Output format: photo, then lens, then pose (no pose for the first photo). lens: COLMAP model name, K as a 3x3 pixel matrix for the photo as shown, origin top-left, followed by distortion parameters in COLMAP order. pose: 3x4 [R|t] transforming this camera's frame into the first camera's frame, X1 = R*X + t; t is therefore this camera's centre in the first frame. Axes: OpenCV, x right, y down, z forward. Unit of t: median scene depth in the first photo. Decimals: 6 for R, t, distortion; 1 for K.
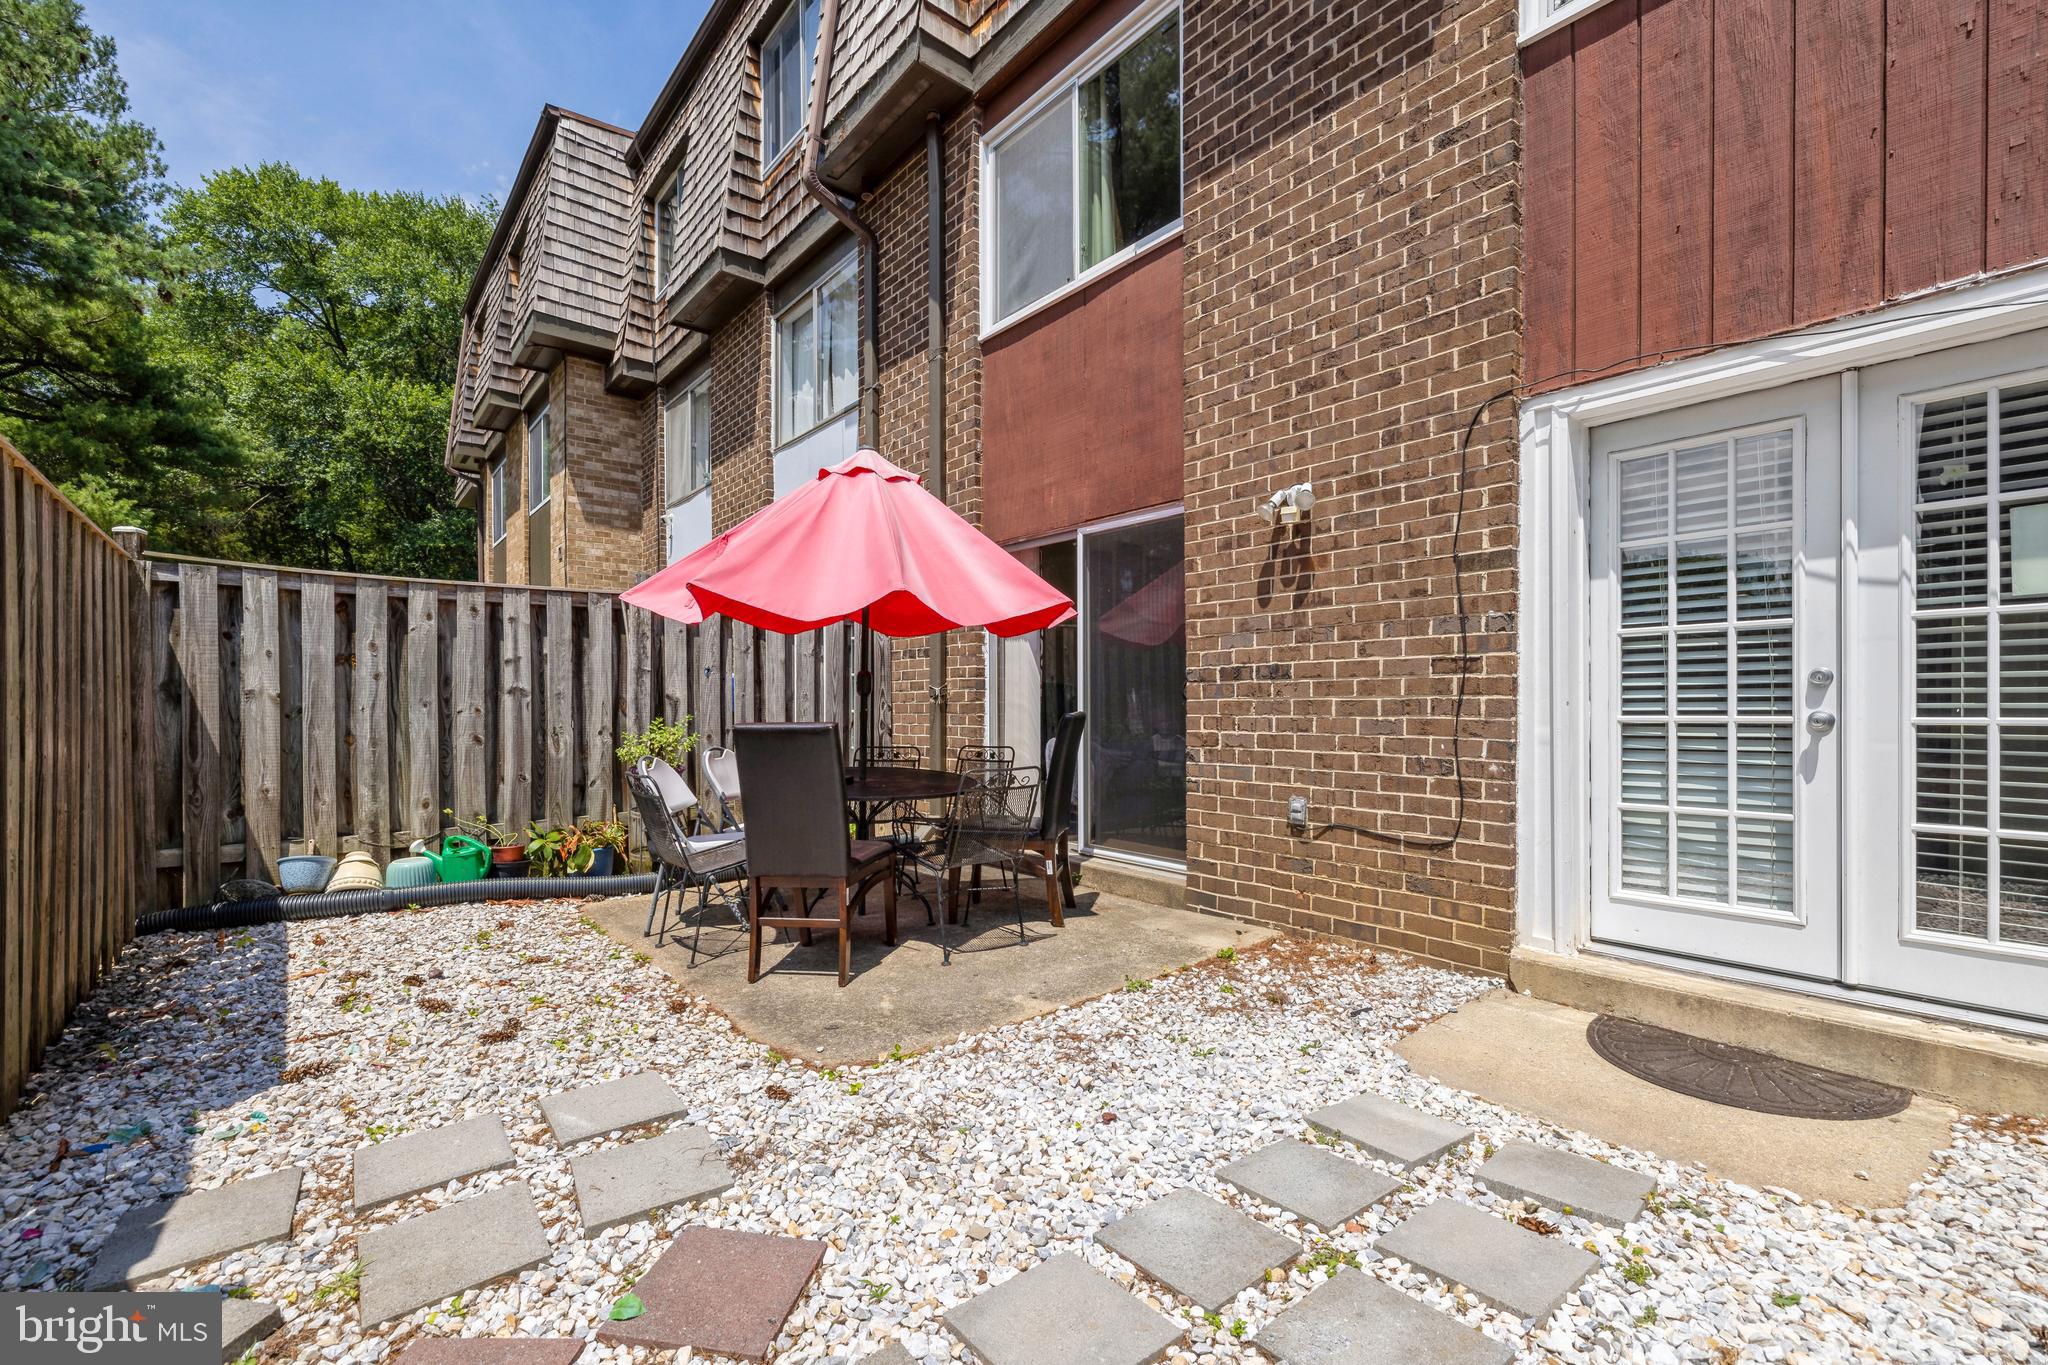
lens RADIAL K [[874.0, 0, 996.7], [0, 874.0, 726.5], [0, 0, 1]] dist [0.001373, 0.000721]
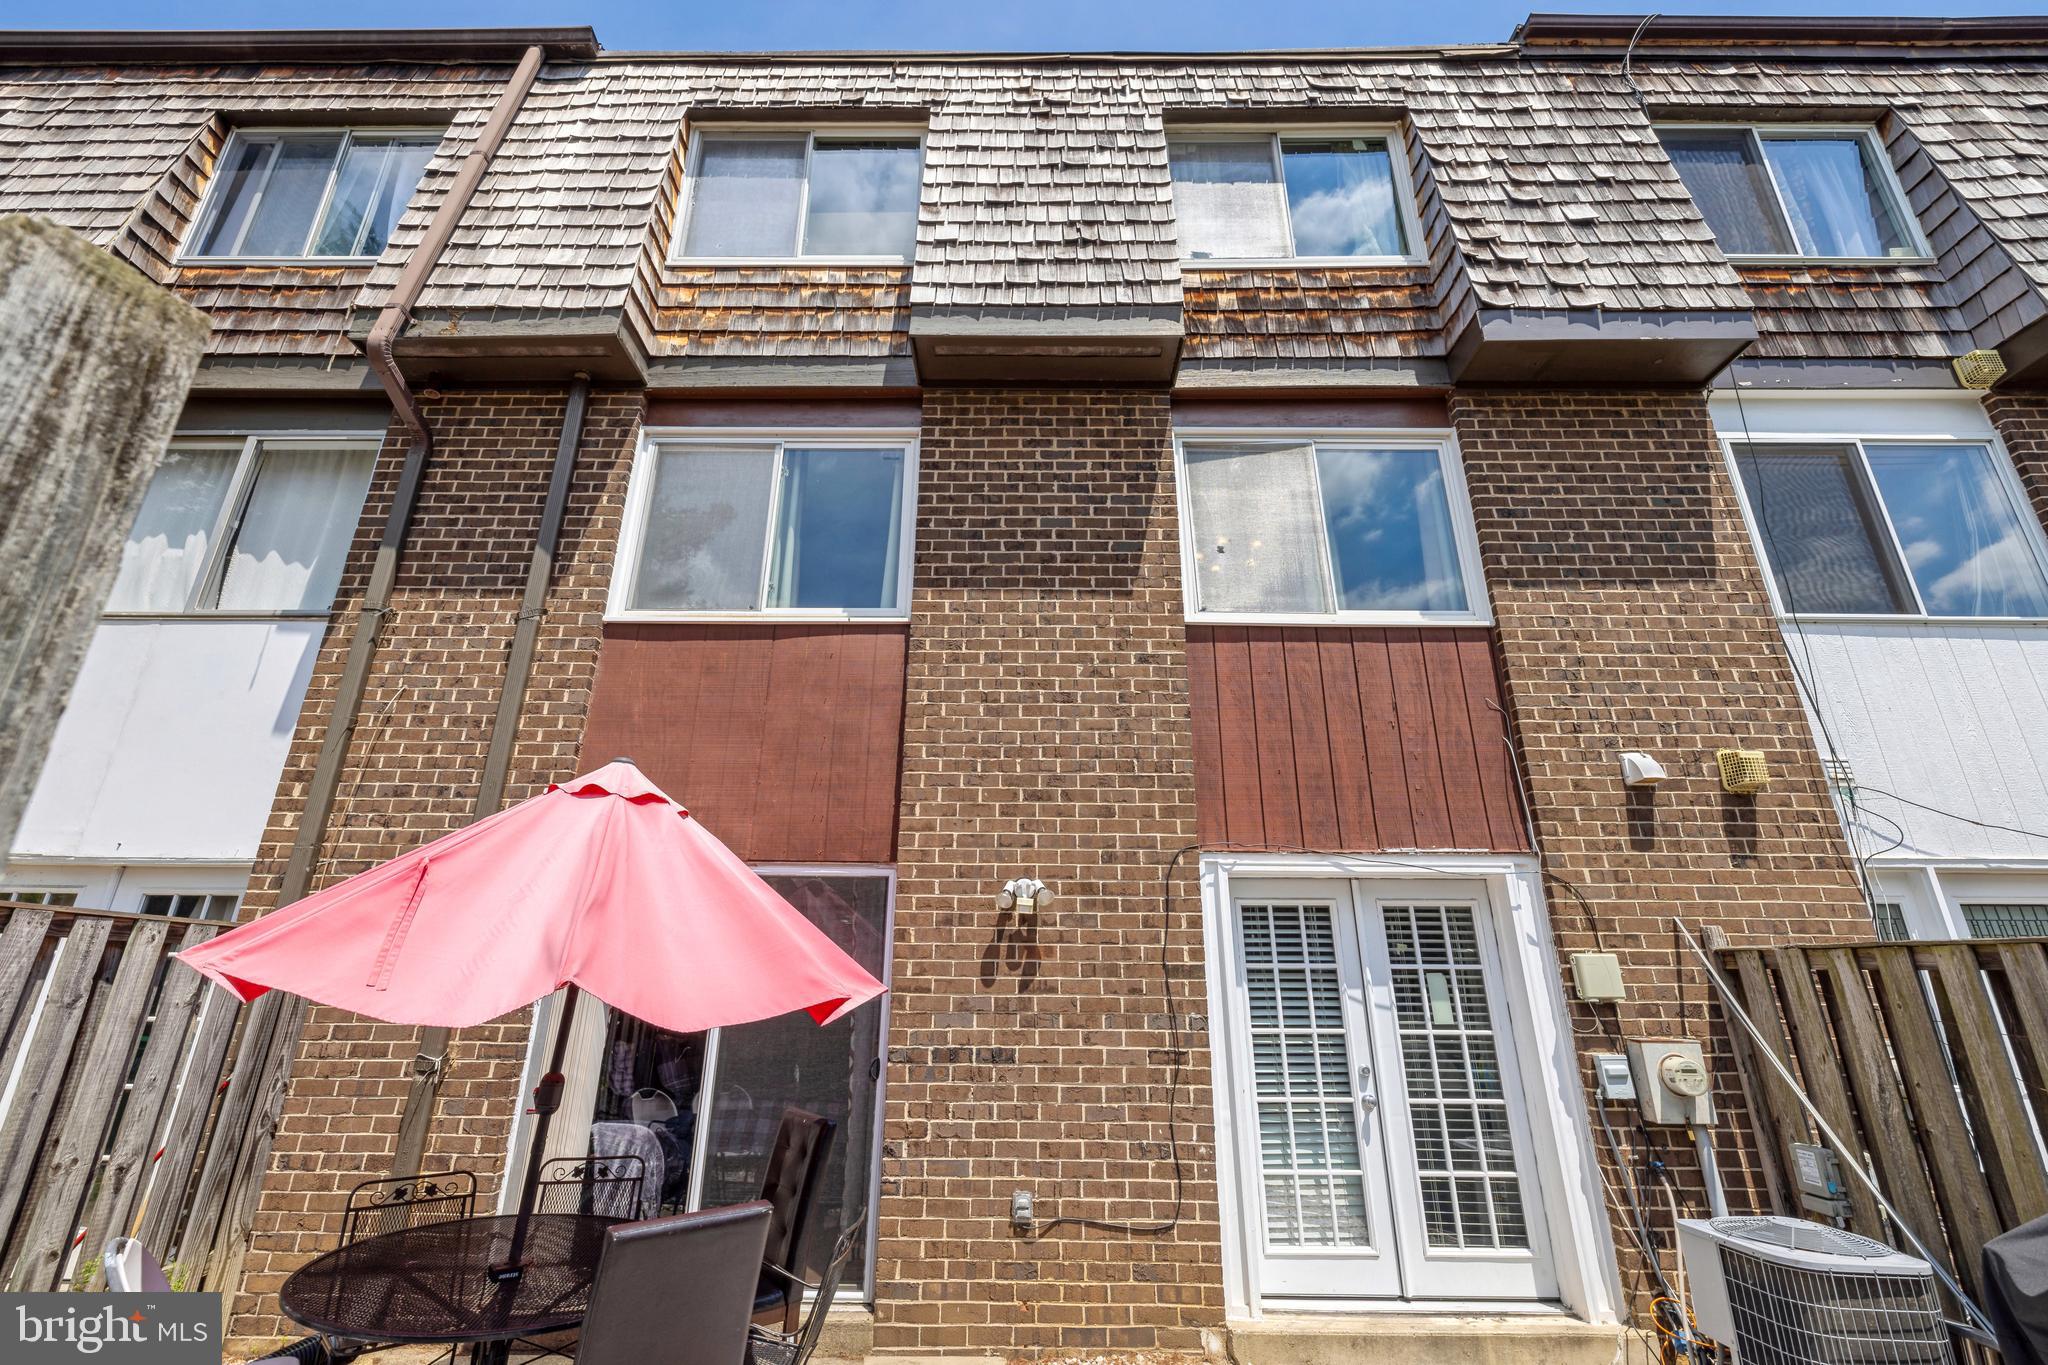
lens RADIAL K [[874.0, 0, 1027.0], [0, 874.0, 679.2], [0, 0, 1]] dist [0.001373, 0.000721]
pose [[0.631276, 0.265012, 0.728876, -0.569357], [0.009772, 0.937015, -0.349153, -0.126474], [-0.775497, 0.227534, 0.588925, 0.279758]]
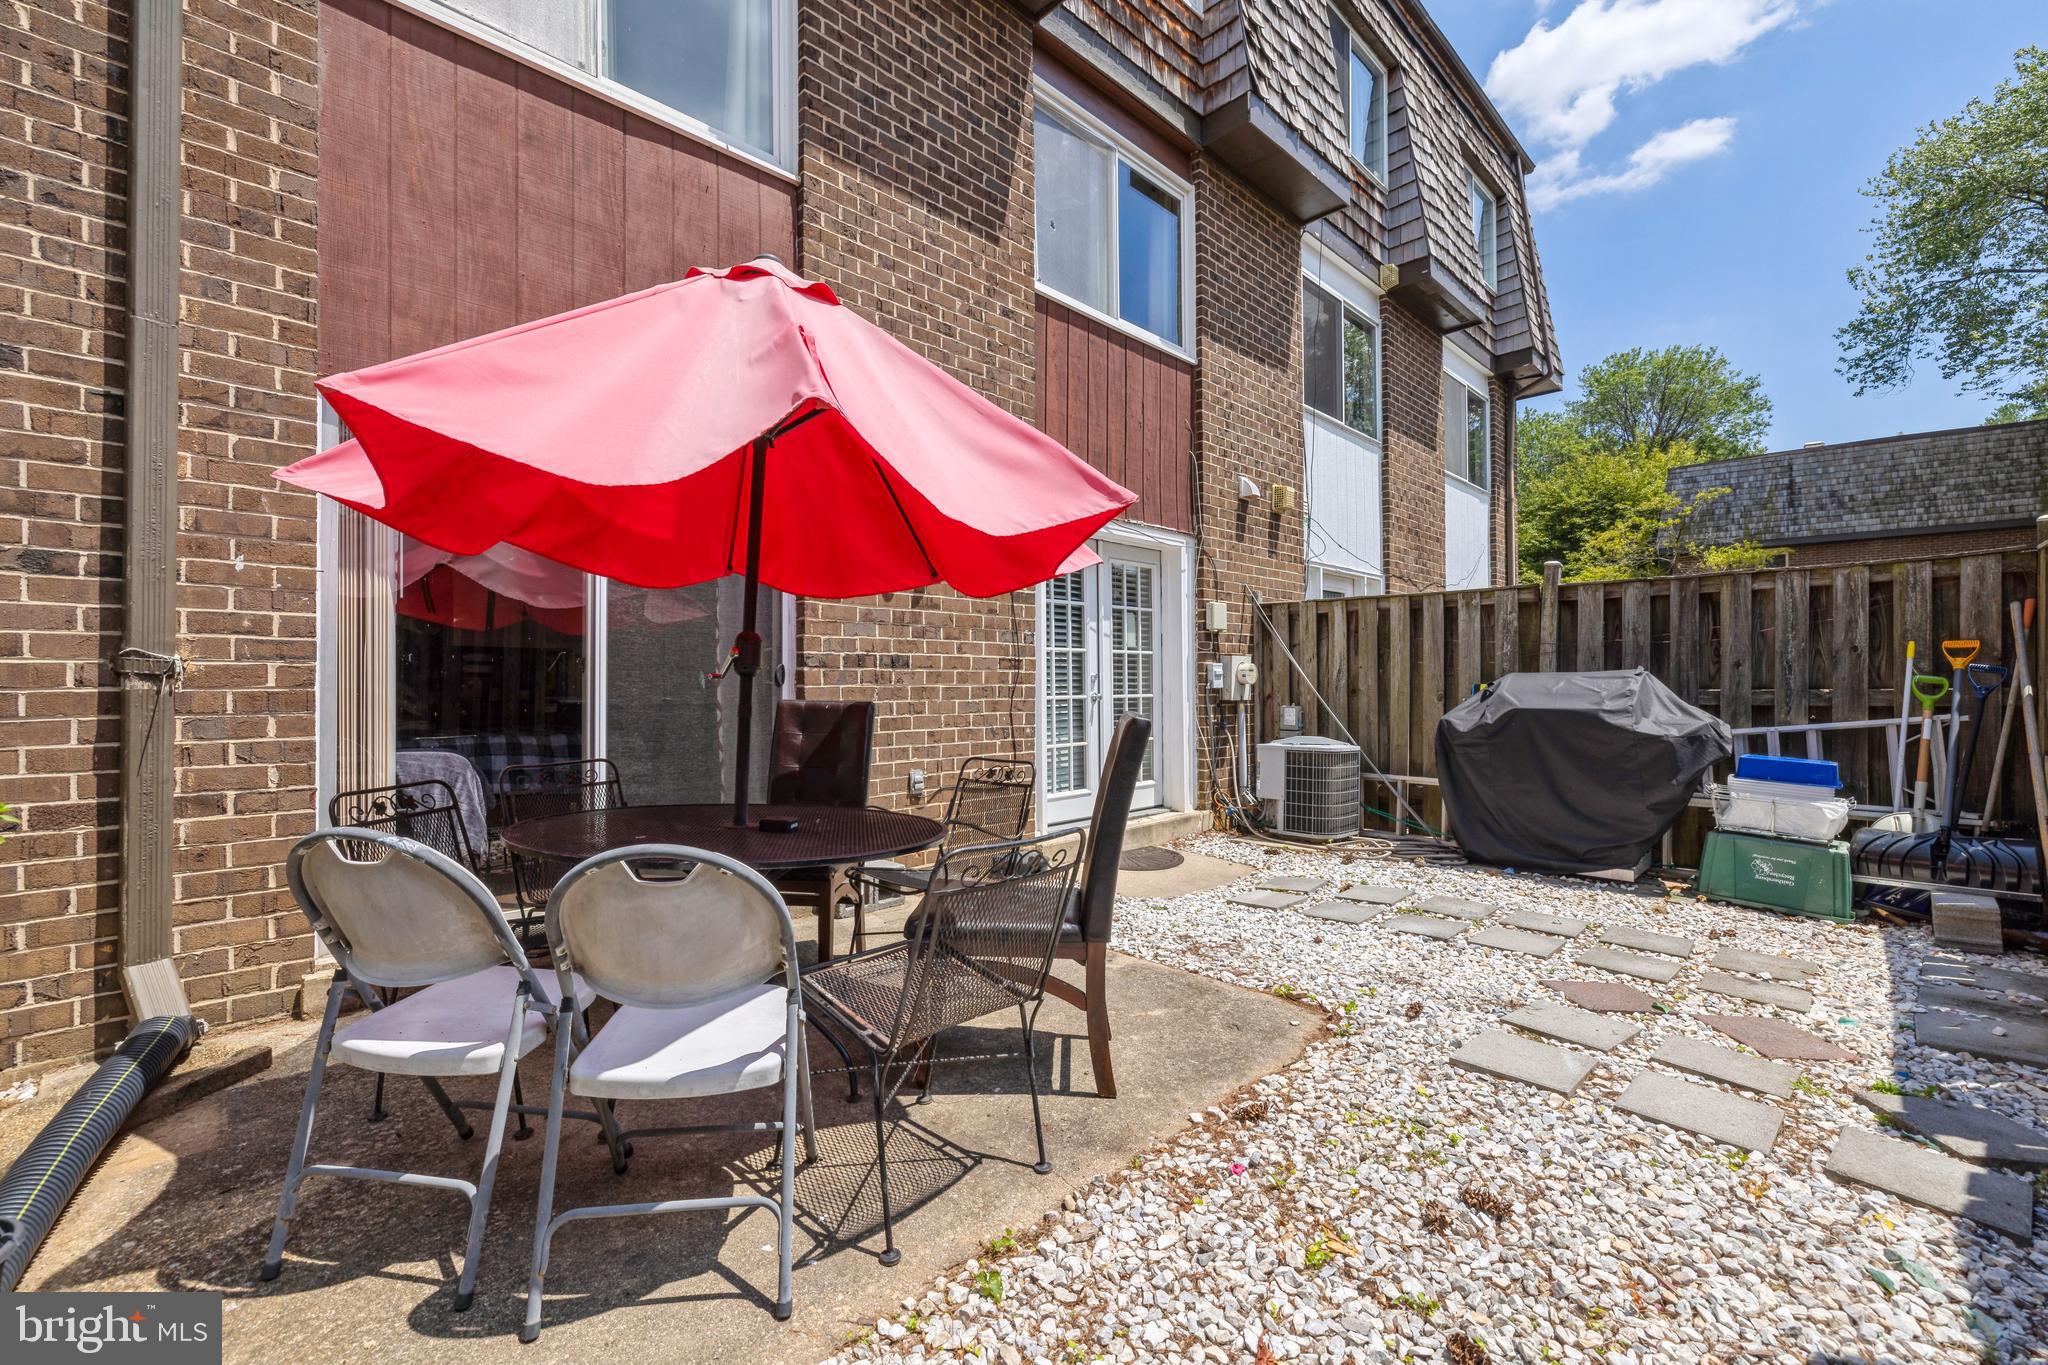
lens RADIAL K [[874.0, 0, 1029.2], [0, 874.0, 687.7], [0, 0, 1]] dist [0.001373, 0.000721]
pose [[-0.116984, 0.001221, 0.993133, -0.866580], [0.029356, 0.999567, 0.002230, -0.028410], [-0.992700, 0.029416, -0.116969, 1.029267]]
